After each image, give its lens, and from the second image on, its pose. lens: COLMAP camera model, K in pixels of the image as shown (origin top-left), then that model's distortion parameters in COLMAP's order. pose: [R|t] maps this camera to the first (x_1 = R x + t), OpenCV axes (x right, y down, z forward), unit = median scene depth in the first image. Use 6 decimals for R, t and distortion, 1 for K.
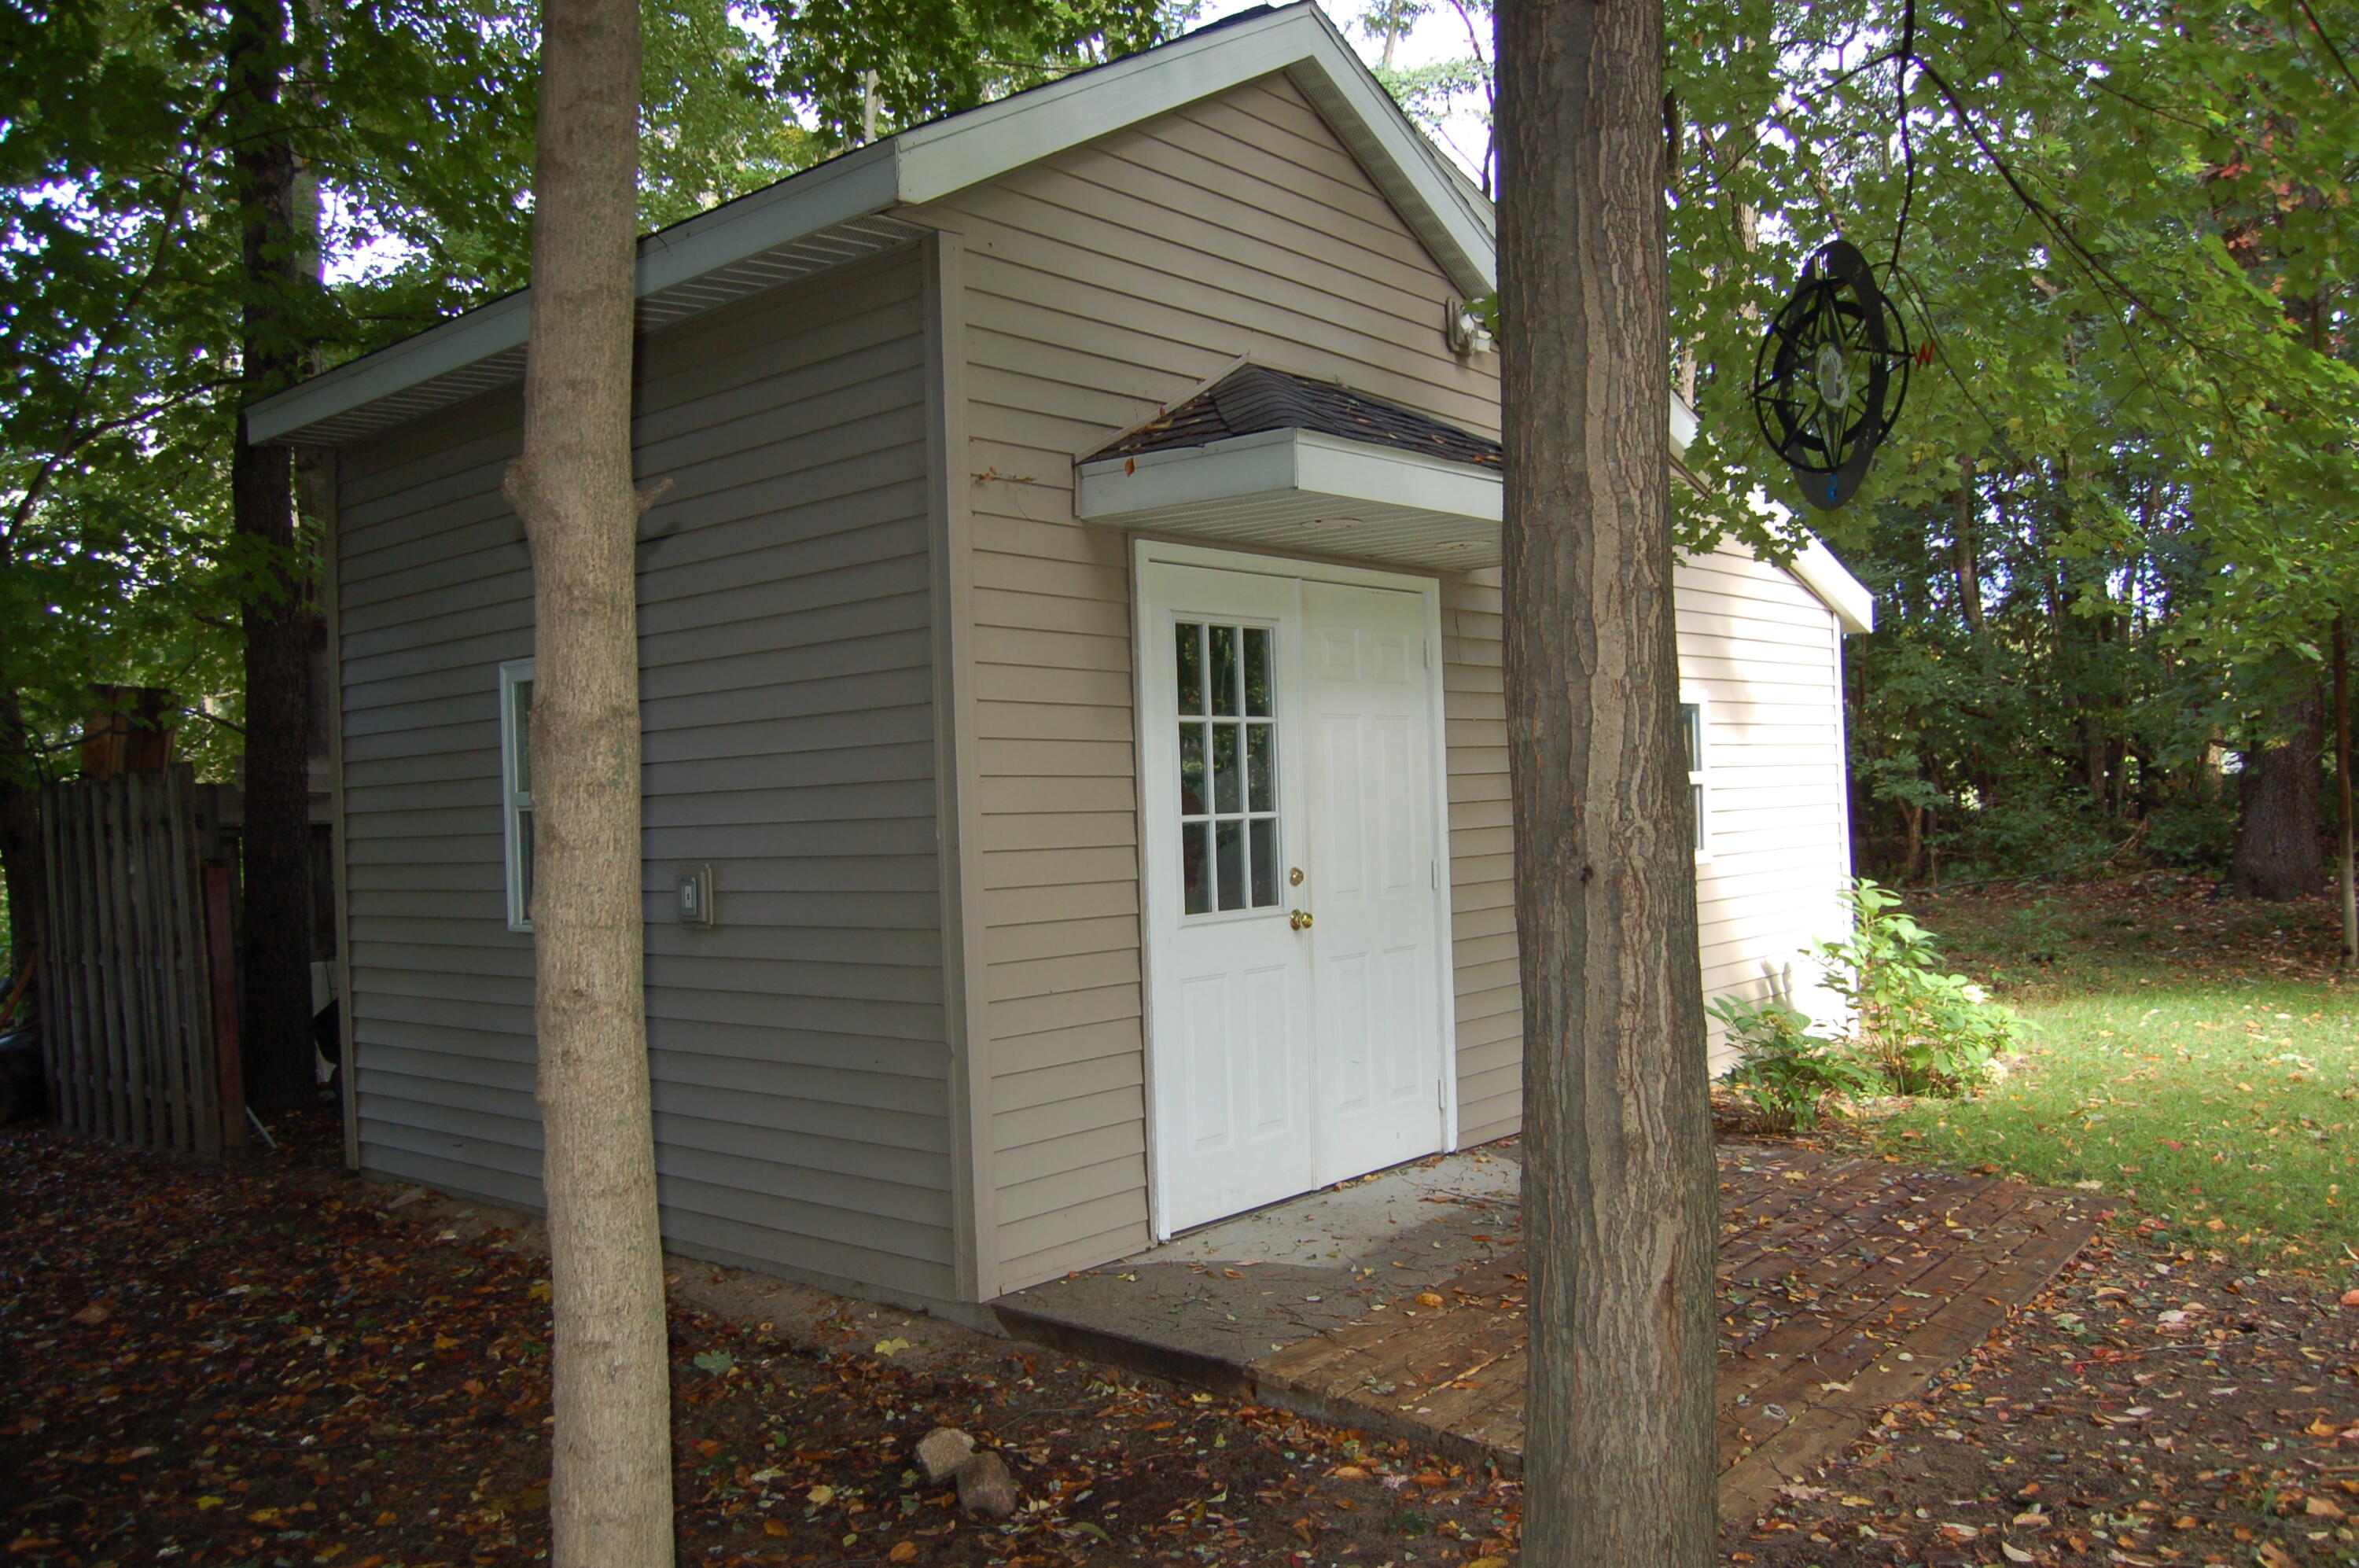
lens RADIAL K [[1831.5, 0, 1178.1], [0, 1831.5, 775.5], [0, 0, 1]] dist [-0.072959, 0.004617]
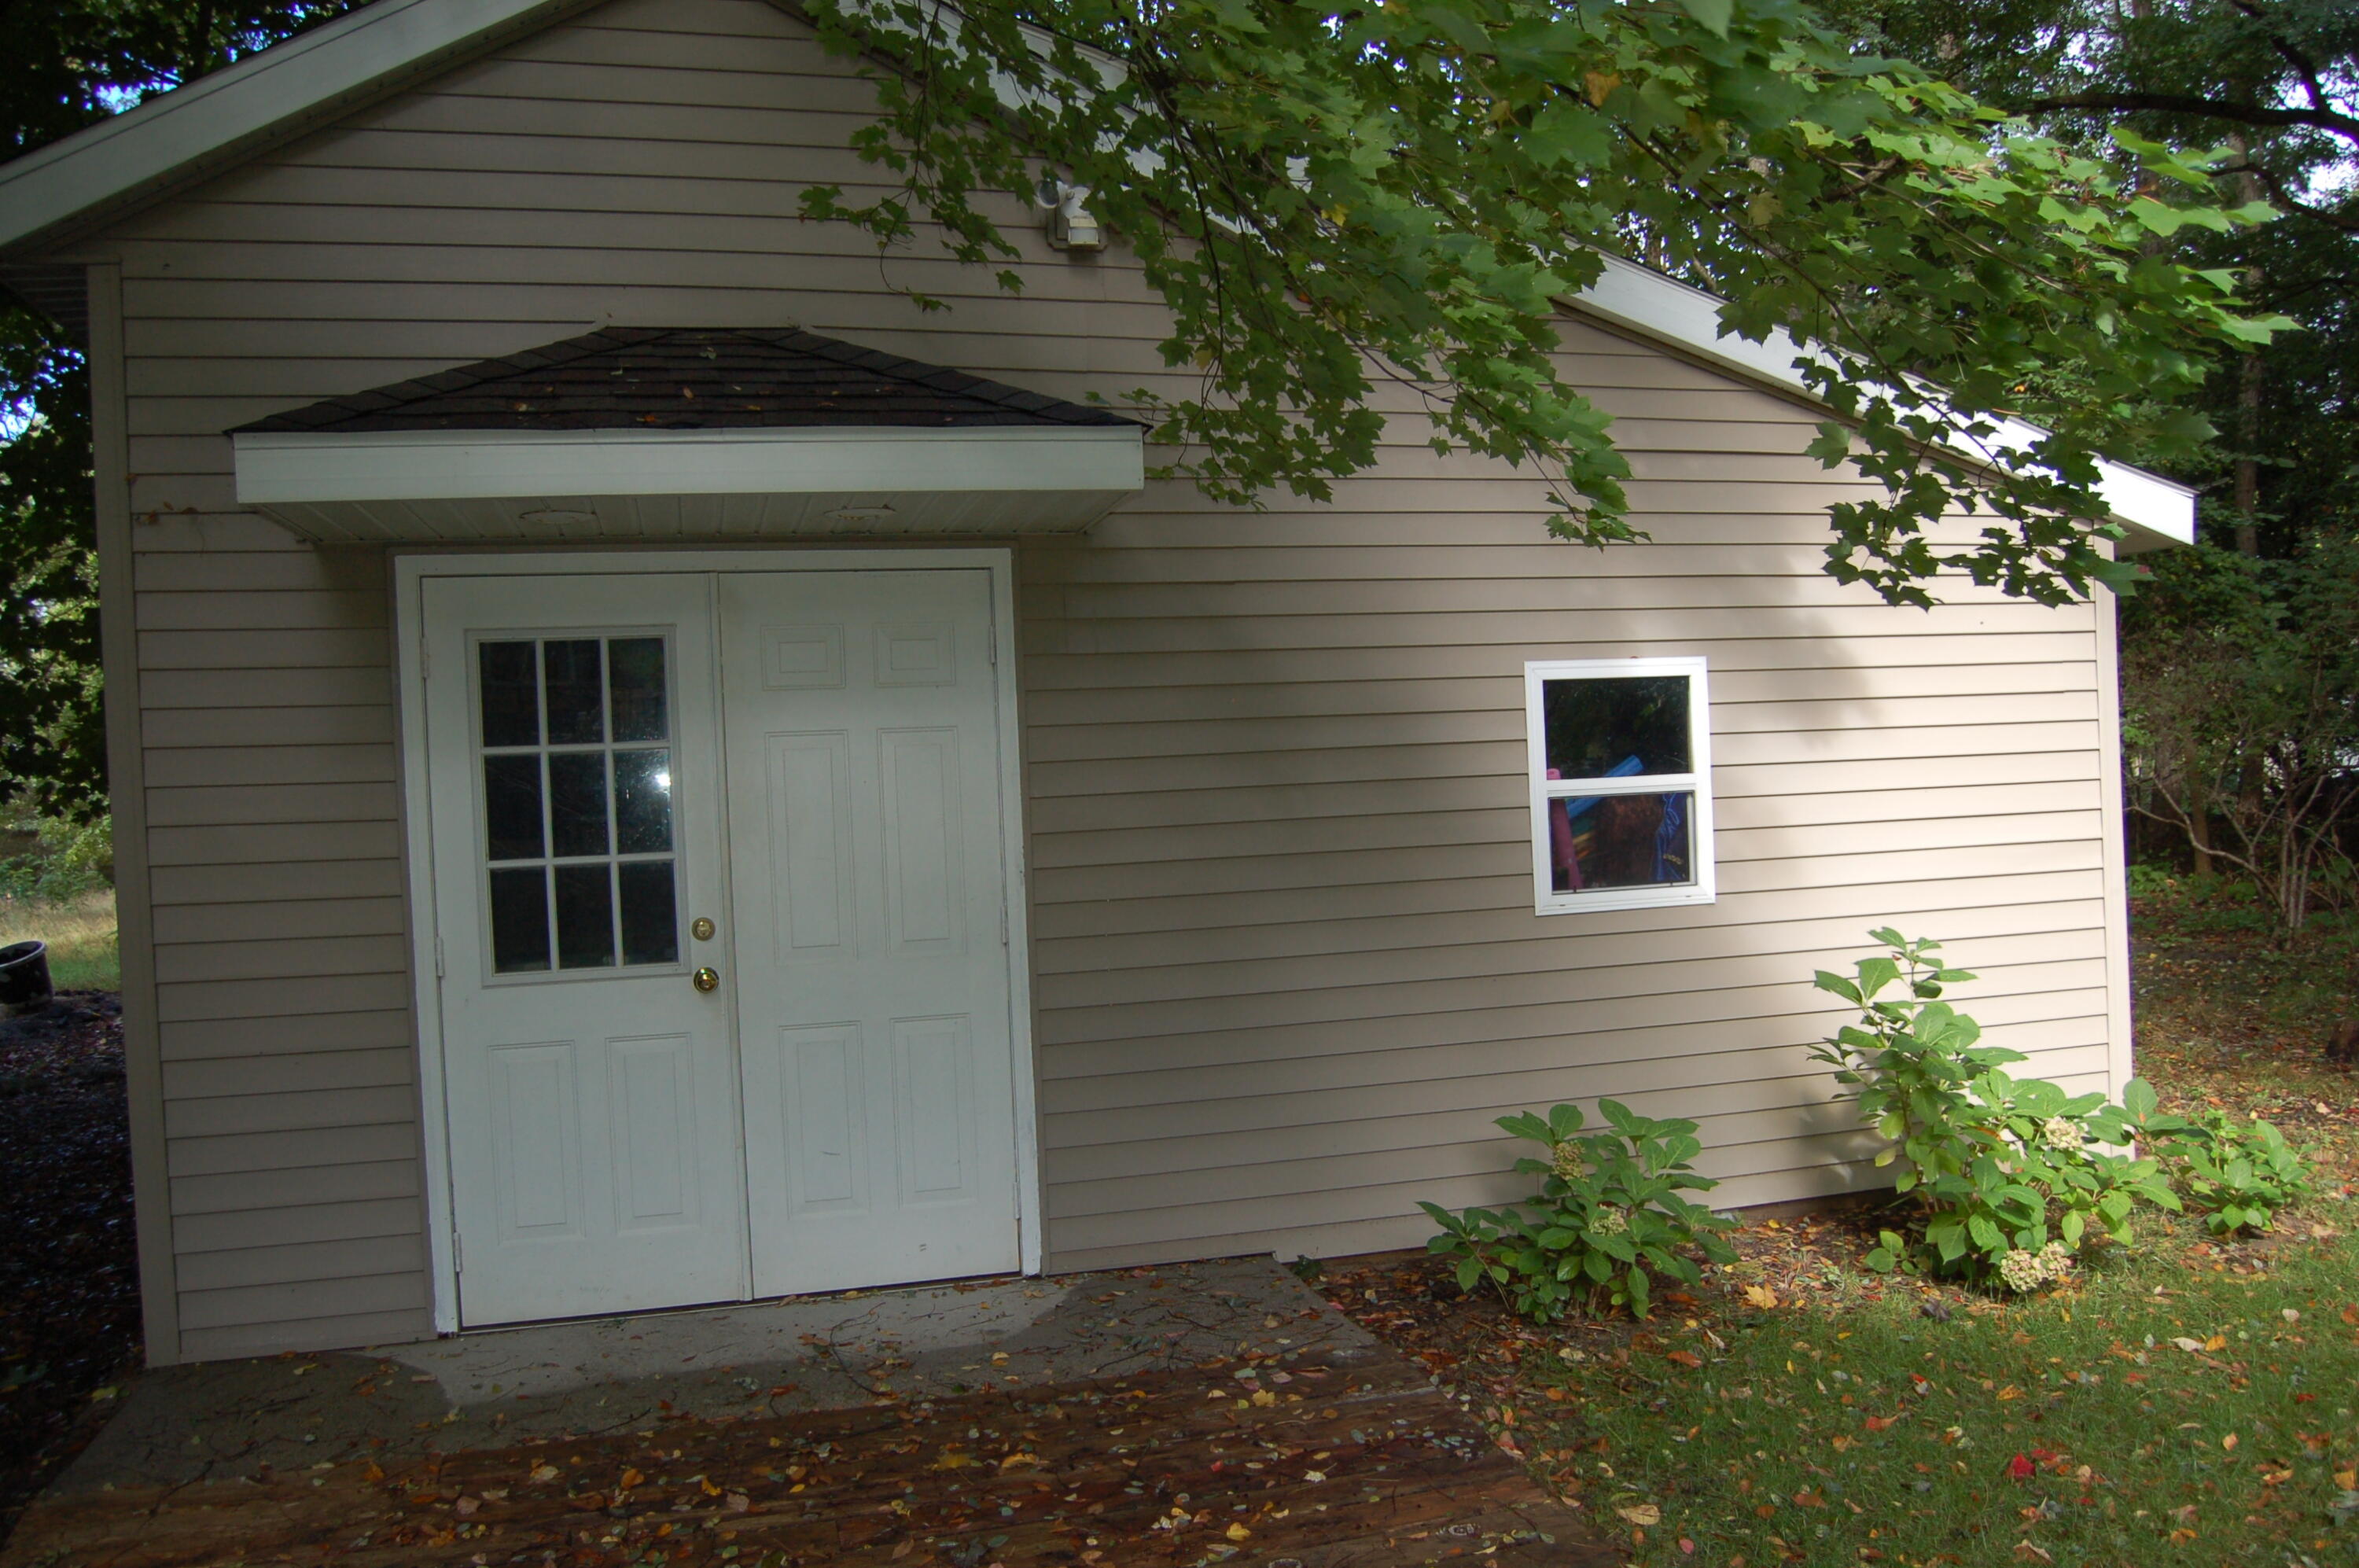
lens RADIAL K [[1831.5, 0, 1179.9], [0, 1831.5, 786.7], [0, 0, 1]] dist [-0.072959, 0.004617]
pose [[0.829147, 0.002833, -0.559023, 0.741018], [0.020360, 0.999171, 0.035261, -0.036825], [0.558659, -0.040618, 0.828402, 0.447128]]
